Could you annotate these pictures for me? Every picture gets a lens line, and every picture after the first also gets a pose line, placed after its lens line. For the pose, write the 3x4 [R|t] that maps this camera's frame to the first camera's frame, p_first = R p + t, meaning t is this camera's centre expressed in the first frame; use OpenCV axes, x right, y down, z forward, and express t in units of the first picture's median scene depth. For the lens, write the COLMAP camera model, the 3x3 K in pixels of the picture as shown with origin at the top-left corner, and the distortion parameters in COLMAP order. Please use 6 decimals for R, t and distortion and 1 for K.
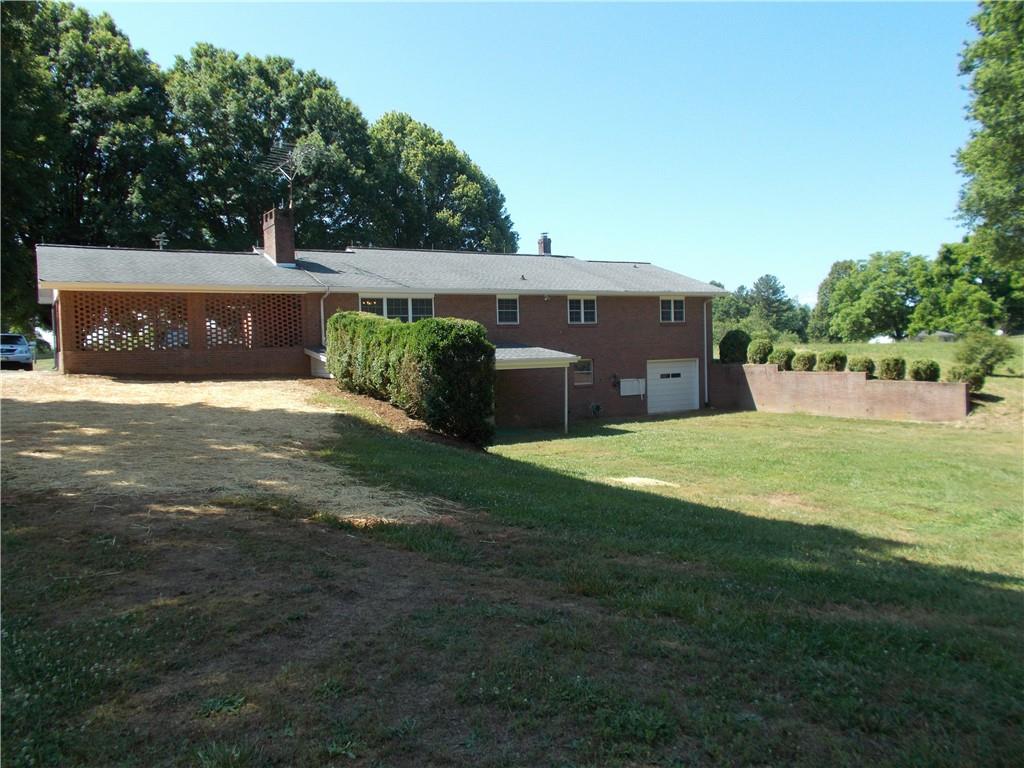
lens RADIAL K [[774.3, 0, 512.0], [0, 774.3, 384.0], [0, 0, 1]] dist [0.024948, -0.005356]
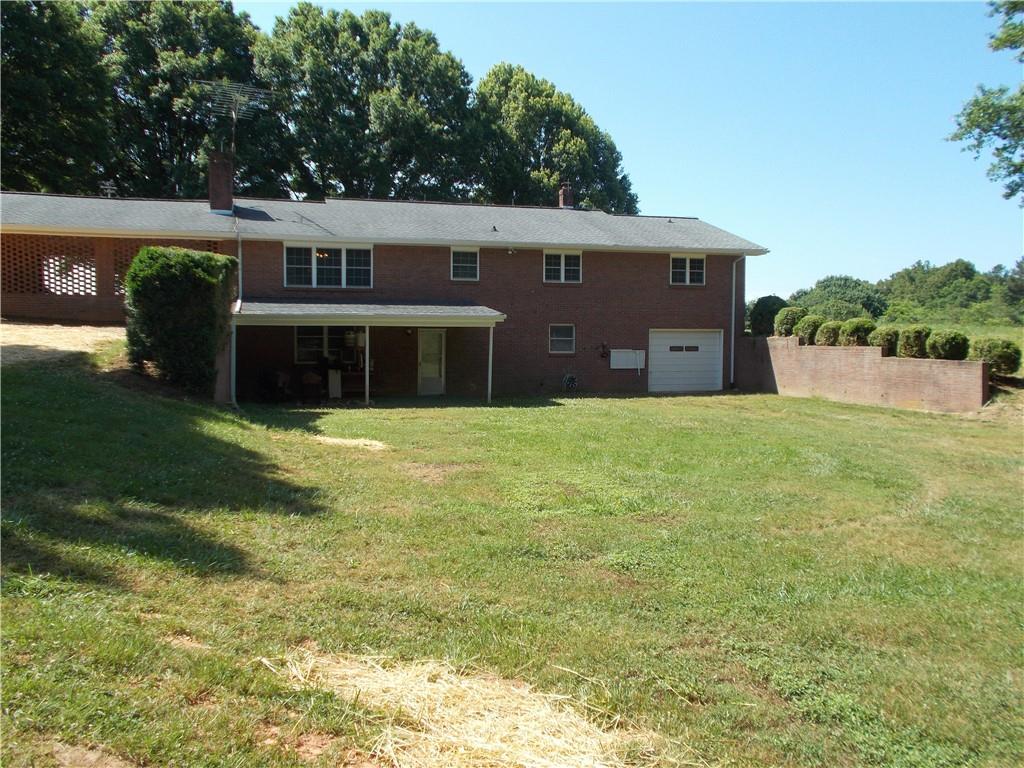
lens RADIAL K [[836.9, 0, 512.0], [0, 836.9, 384.0], [0, 0, 1]] dist [0.017639, 0.005439]
pose [[0.966153, 0.045883, -0.253857, 0.255367], [-0.042047, 0.998905, 0.020521, 0.016649], [0.254521, -0.009152, 0.967024, 0.072896]]
